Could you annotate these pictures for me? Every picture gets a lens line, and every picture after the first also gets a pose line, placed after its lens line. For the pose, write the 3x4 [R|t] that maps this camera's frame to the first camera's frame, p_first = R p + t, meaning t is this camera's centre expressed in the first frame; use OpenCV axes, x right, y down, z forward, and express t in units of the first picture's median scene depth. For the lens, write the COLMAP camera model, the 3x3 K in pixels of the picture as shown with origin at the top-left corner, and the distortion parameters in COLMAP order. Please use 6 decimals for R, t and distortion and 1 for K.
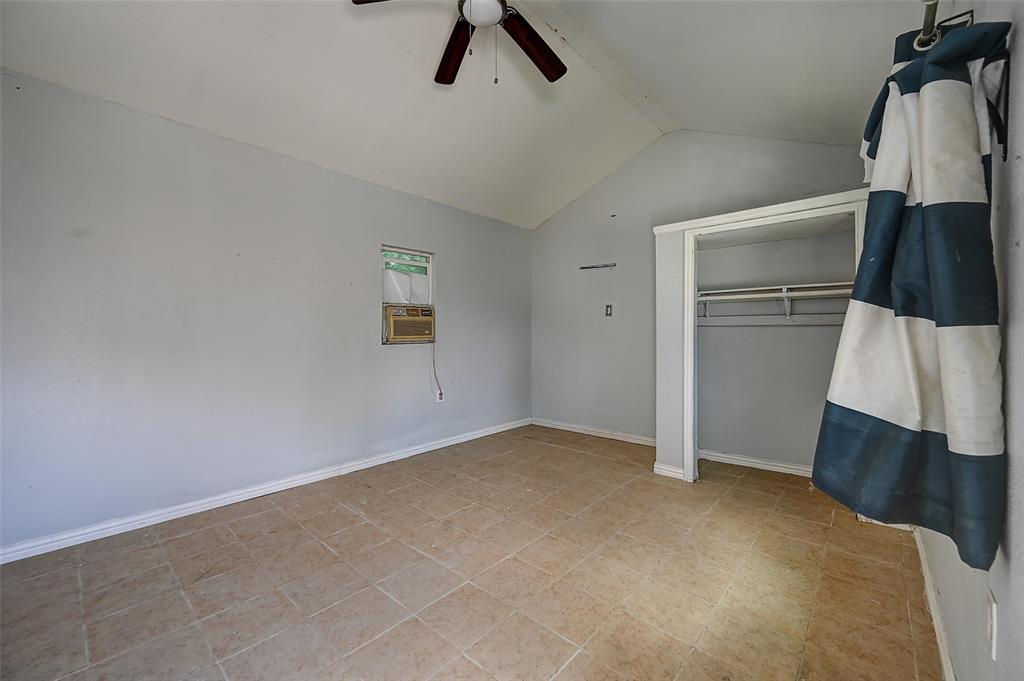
lens RADIAL K [[412.5, 0, 509.5], [0, 412.5, 335.2], [0, 0, 1]] dist [-0.000831, -0.000091]
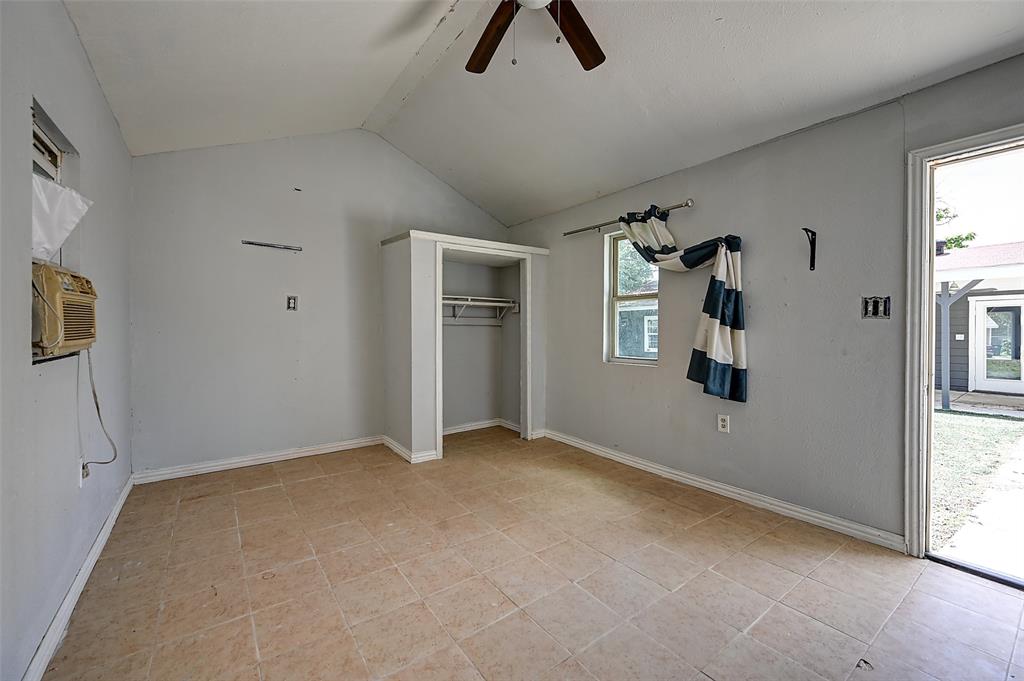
lens RADIAL K [[412.5, 0, 509.5], [0, 412.5, 335.2], [0, 0, 1]] dist [-0.000831, -0.000091]
pose [[0.208926, -0.016192, 0.977797, -0.681945], [0.003774, 0.999869, 0.015751, -0.011373], [-0.977924, 0.000399, 0.208960, 0.585805]]
